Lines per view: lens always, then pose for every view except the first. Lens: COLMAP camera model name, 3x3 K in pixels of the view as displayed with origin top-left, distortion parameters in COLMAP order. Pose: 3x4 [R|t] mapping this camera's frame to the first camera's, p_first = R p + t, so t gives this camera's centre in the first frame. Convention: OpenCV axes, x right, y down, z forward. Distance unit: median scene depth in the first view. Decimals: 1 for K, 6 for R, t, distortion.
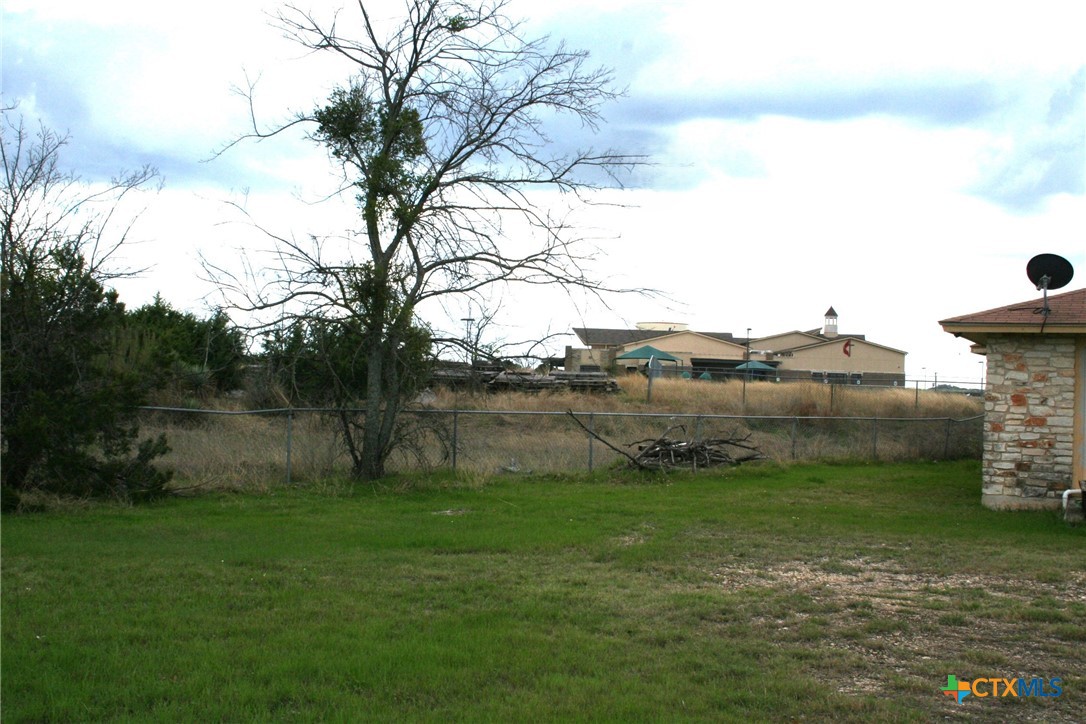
lens RADIAL K [[1475.5, 0, 541.0], [0, 1475.5, 358.0], [0, 0, 1]] dist [0.024332, 0.000000]
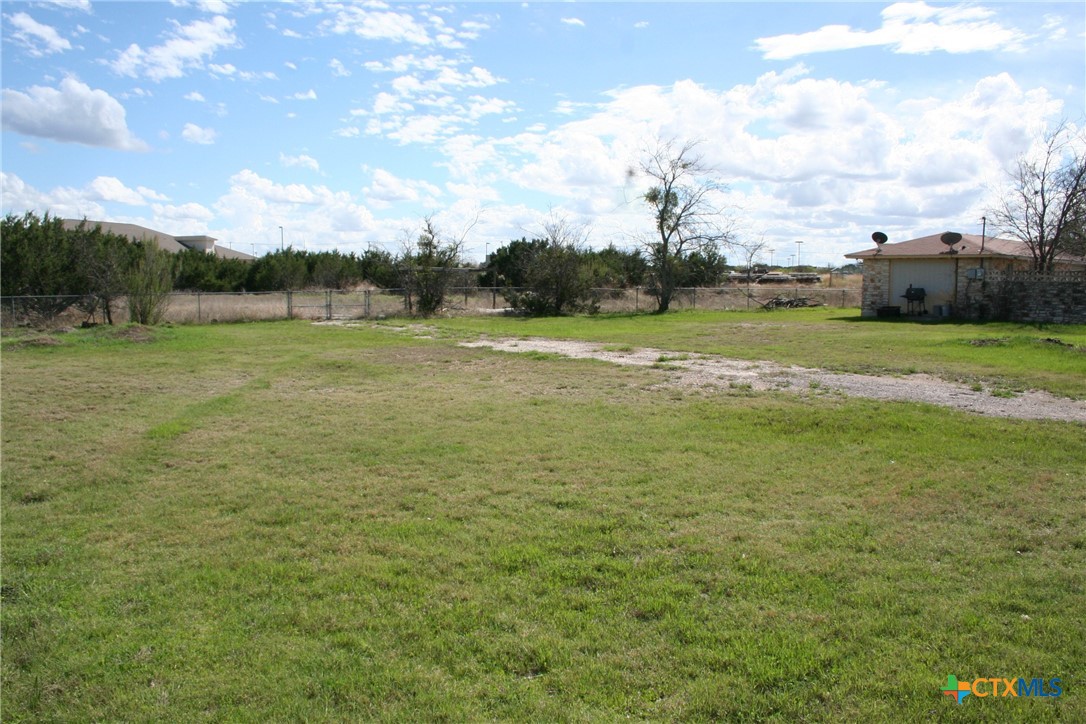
lens RADIAL K [[1271.4, 0, 543.5], [0, 1271.4, 356.6], [0, 0, 1]] dist [-0.042809, 0.000000]
pose [[0.942967, -0.005066, -0.332848, 0.547891], [0.030995, 0.996877, 0.072639, -0.025841], [0.331440, -0.078813, 0.940179, -1.651407]]
